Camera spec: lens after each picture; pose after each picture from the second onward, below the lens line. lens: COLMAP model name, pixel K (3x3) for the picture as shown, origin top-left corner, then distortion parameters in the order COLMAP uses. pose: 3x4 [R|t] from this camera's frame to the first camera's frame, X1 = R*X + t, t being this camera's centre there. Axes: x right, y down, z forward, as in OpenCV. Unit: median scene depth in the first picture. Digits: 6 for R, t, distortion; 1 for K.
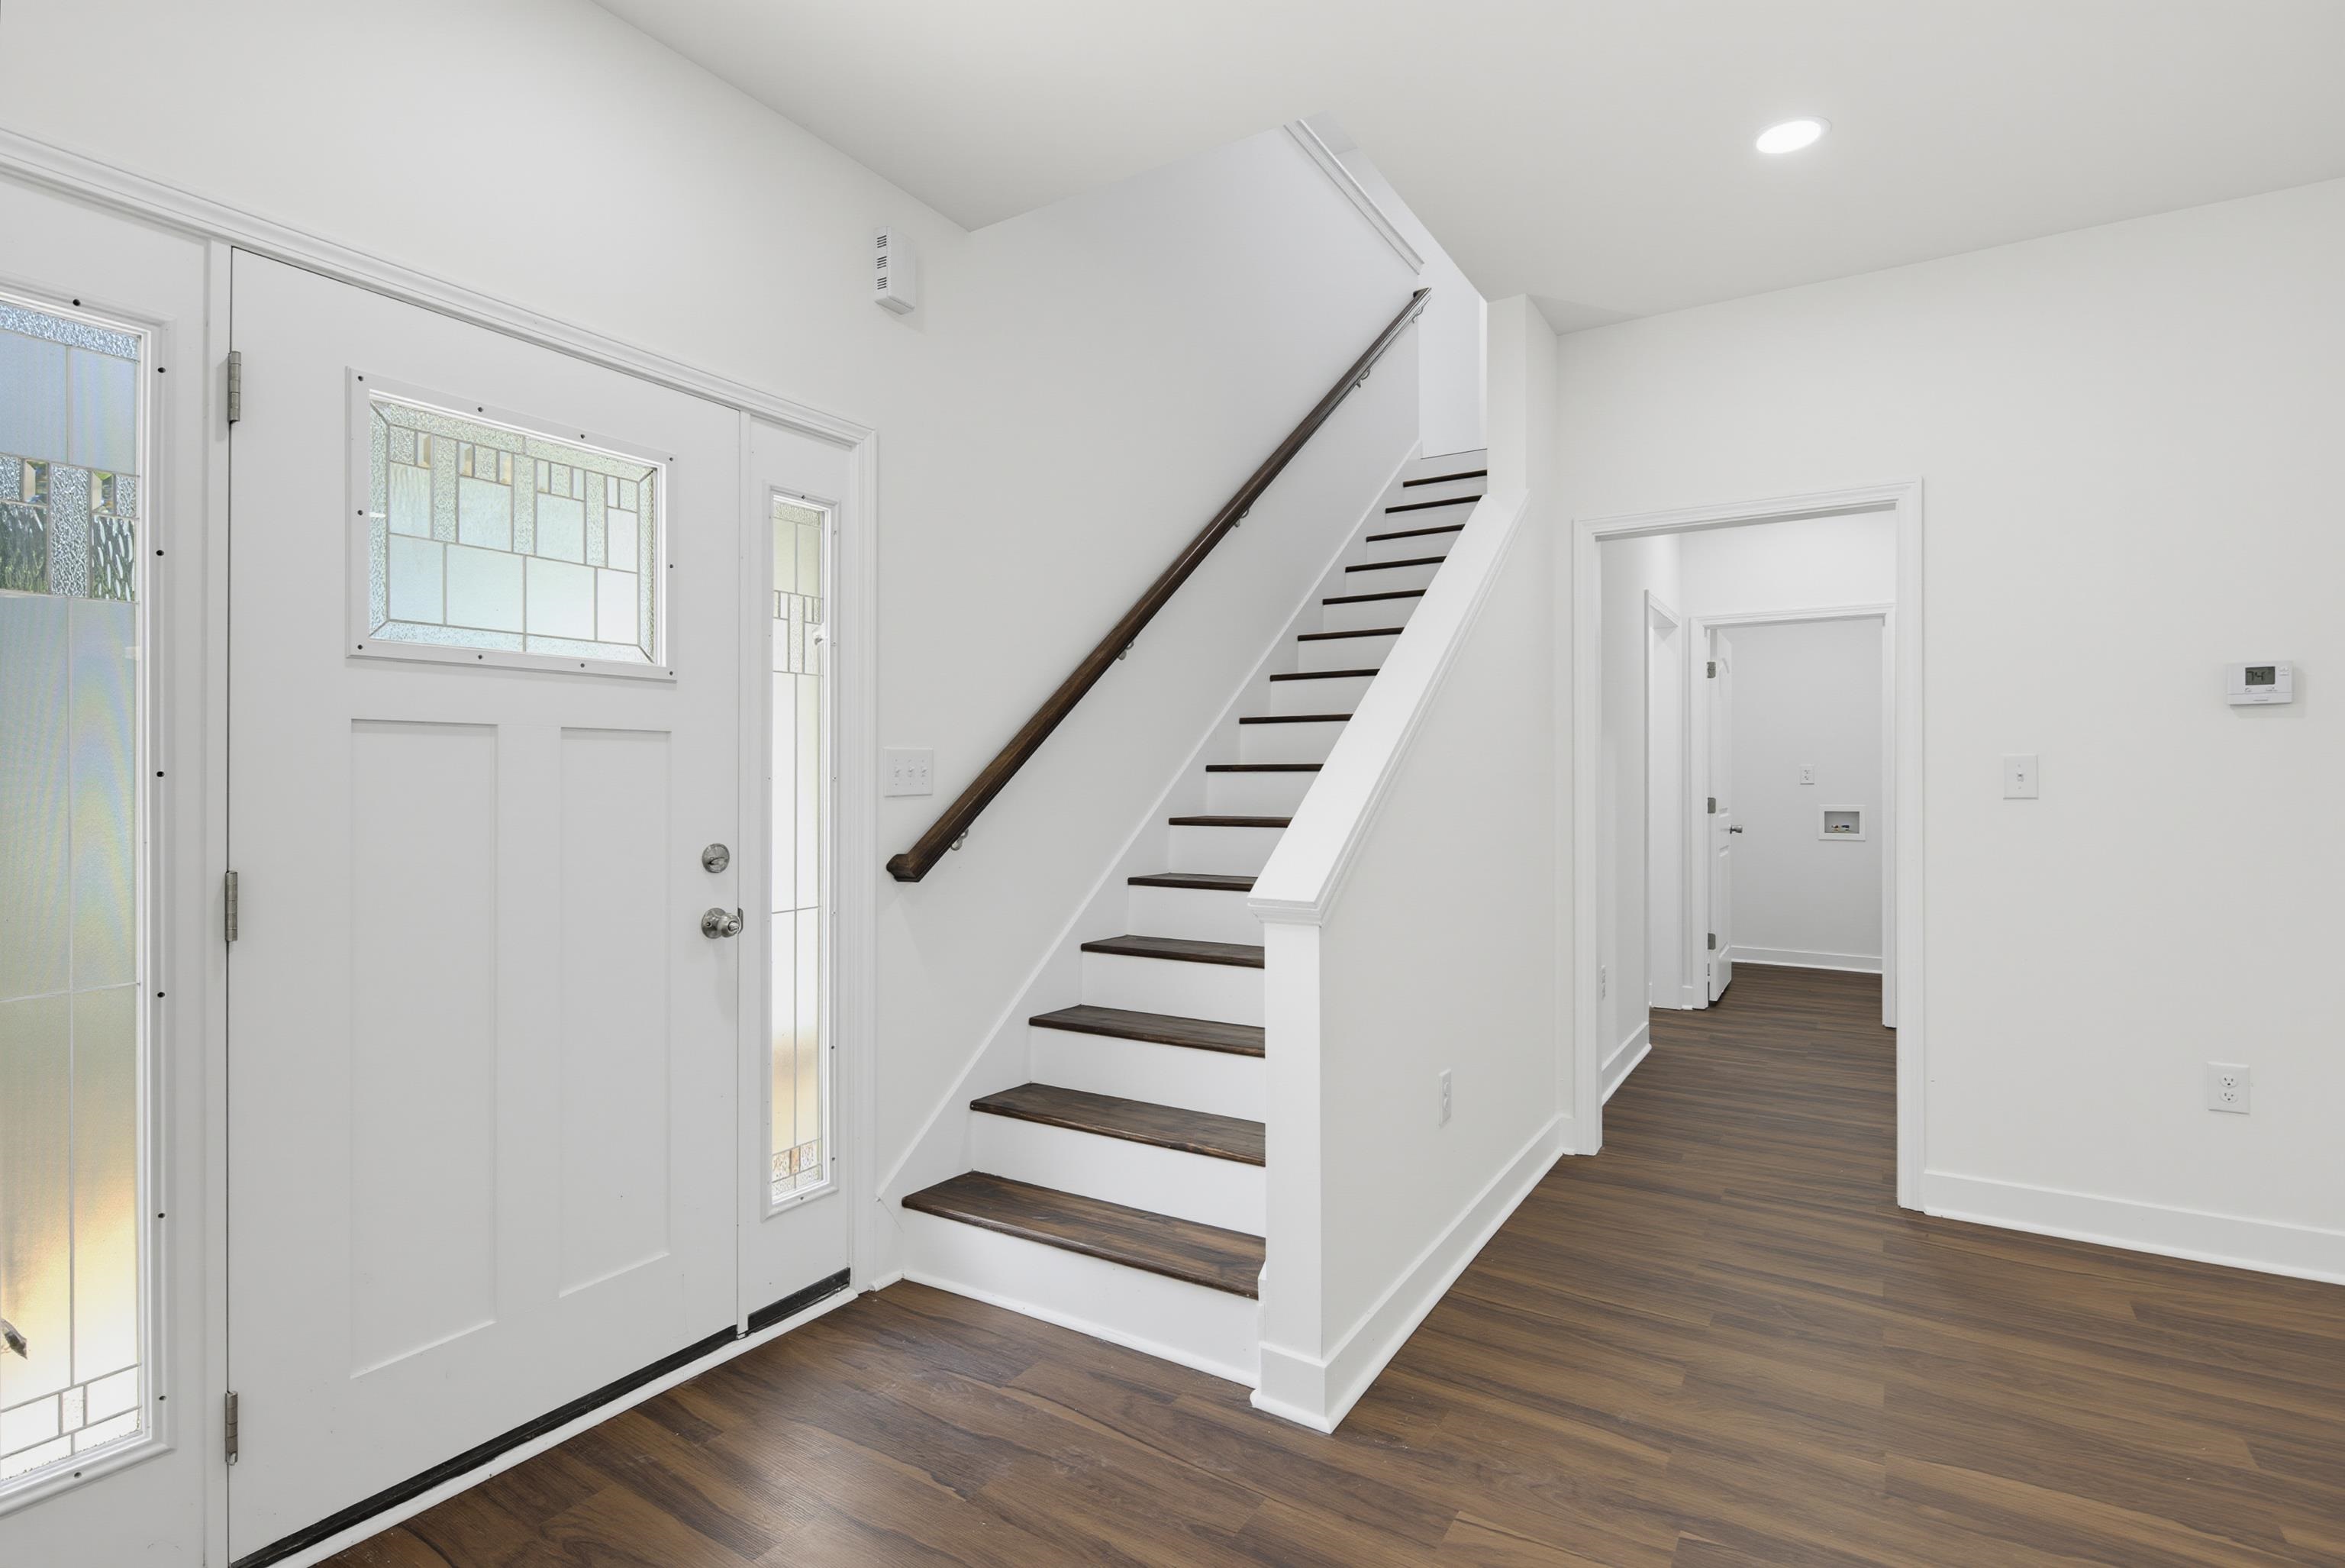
lens RADIAL K [[1157.3, 0, 1167.2], [0, 1157.3, 758.7], [0, 0, 1]] dist [0.000649, -0.000185]
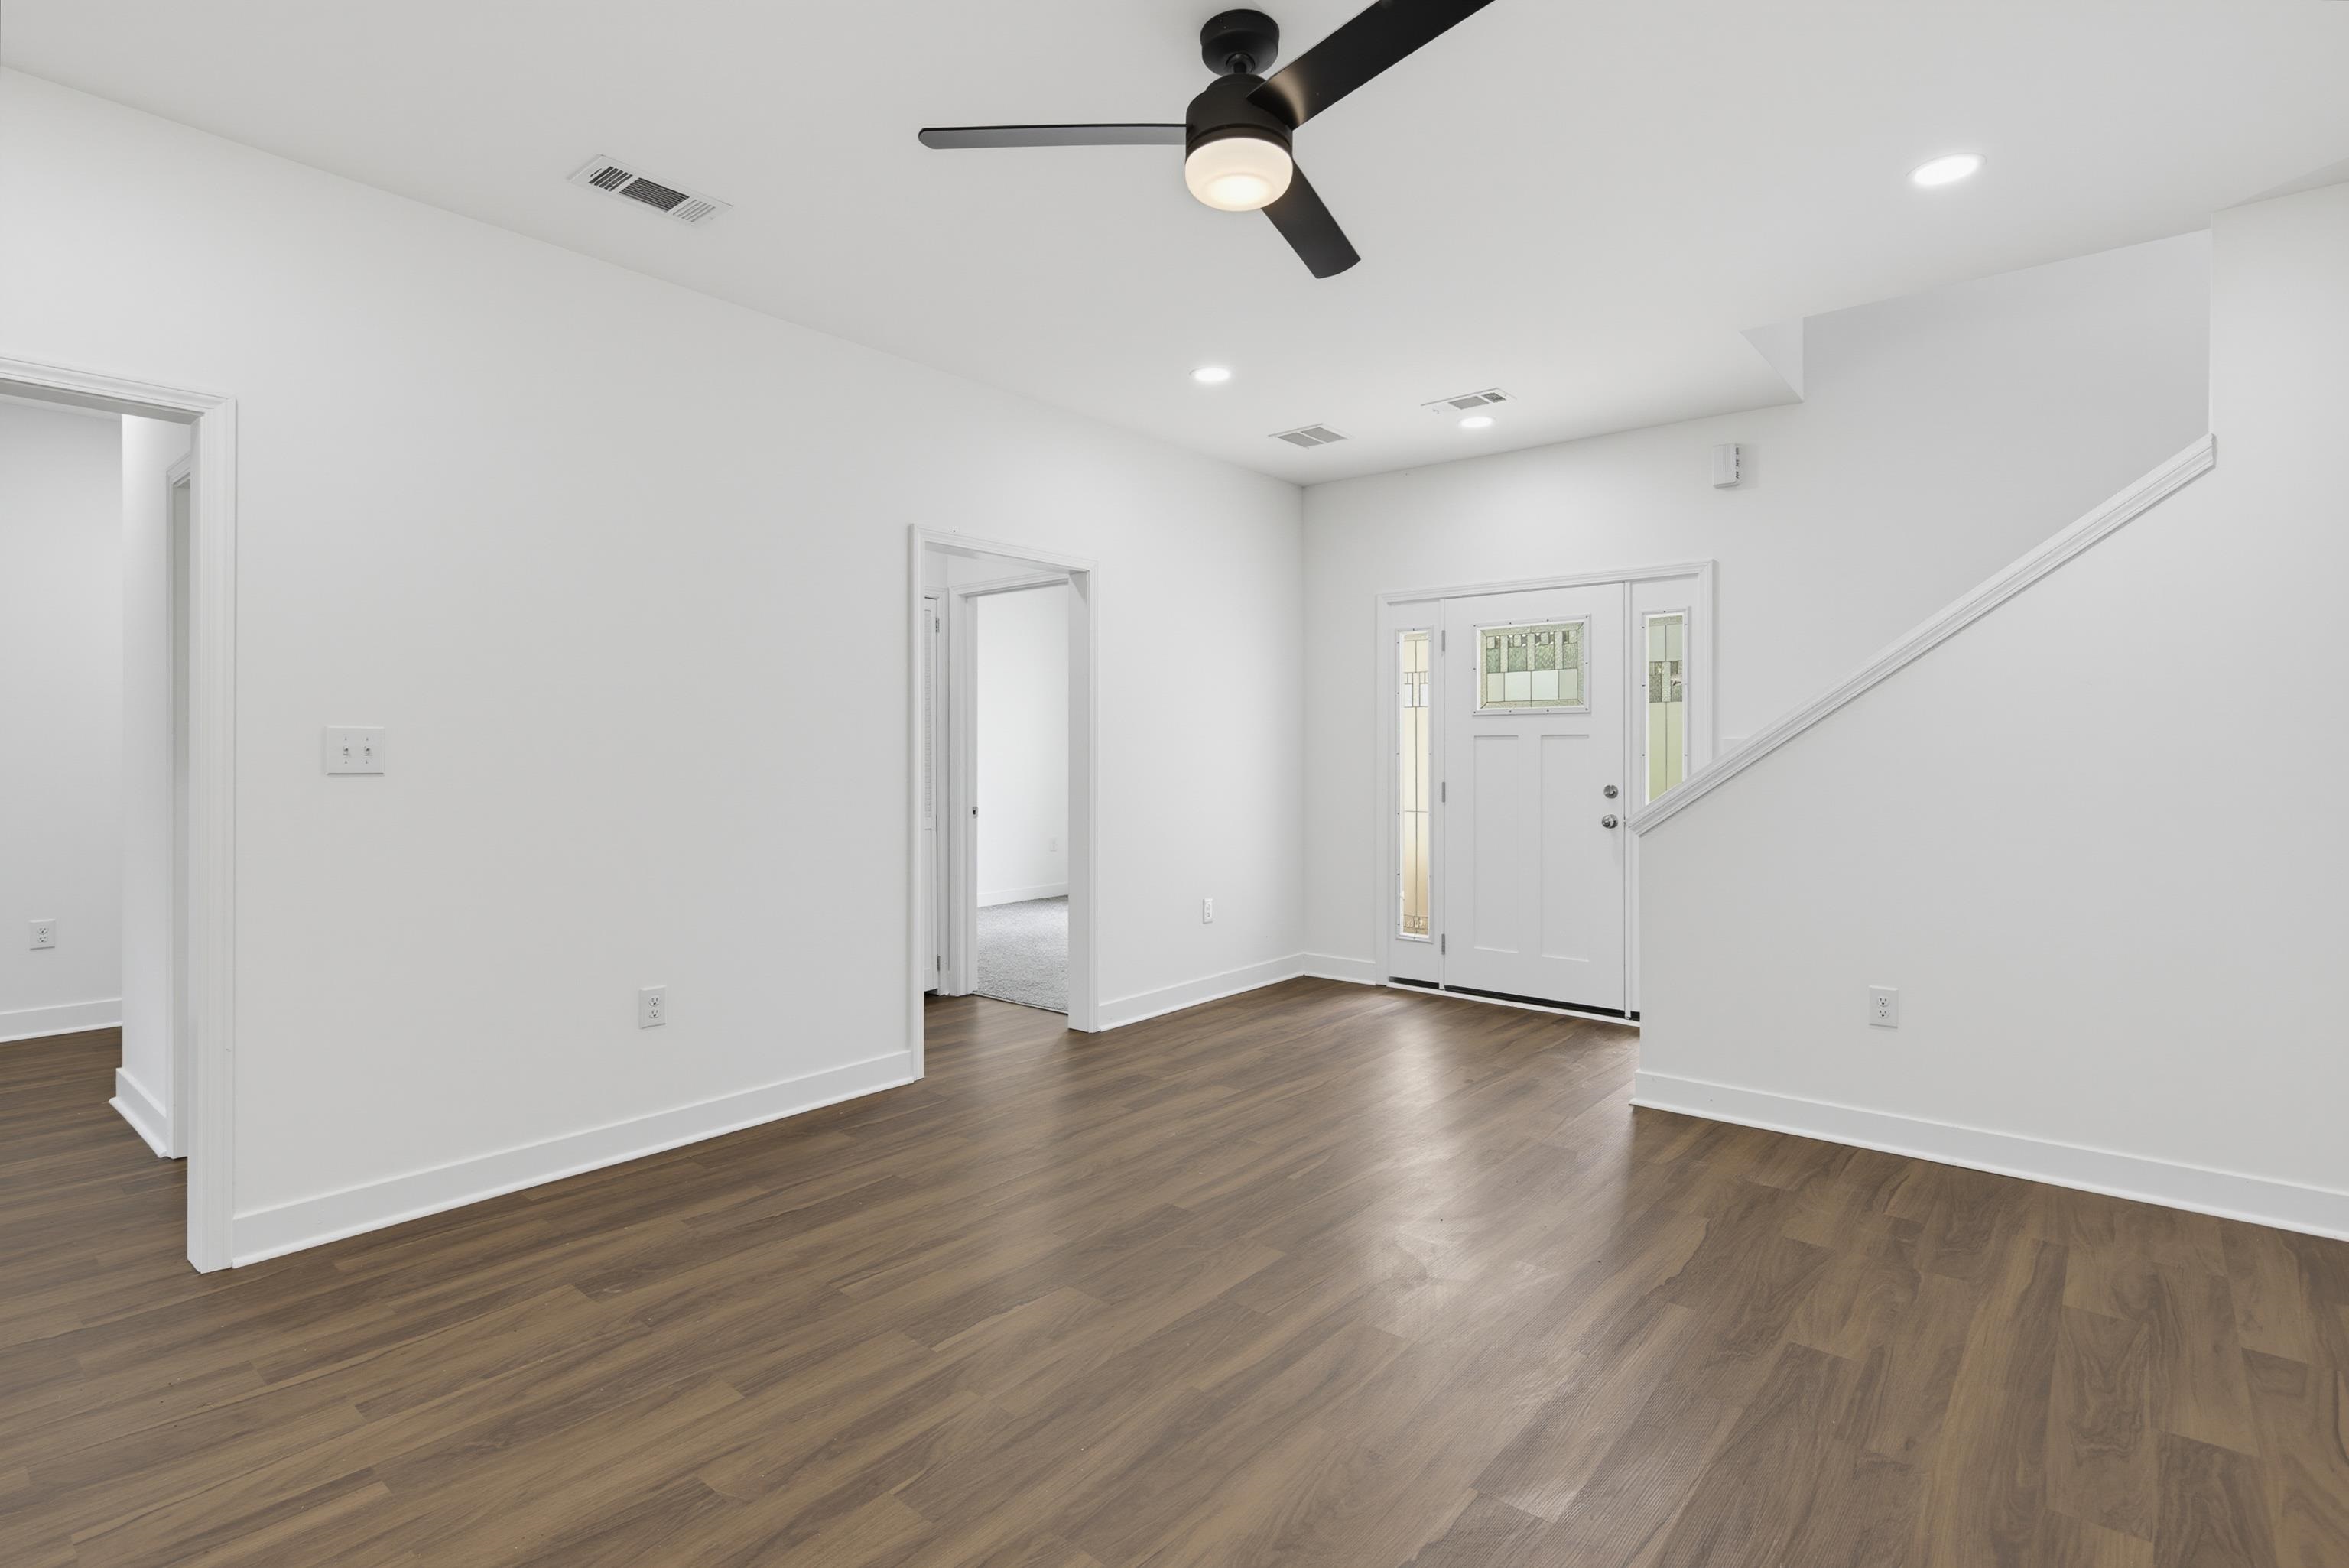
lens RADIAL K [[1159.1, 0, 1169.2], [0, 1159.1, 758.7], [0, 0, 1]] dist [0.000649, -0.000185]
pose [[-0.140345, -0.000161, -0.990103, 1.808847], [0.000967, 0.999999, -0.000299, 0.021870], [0.990102, -0.001000, -0.140344, 0.455513]]
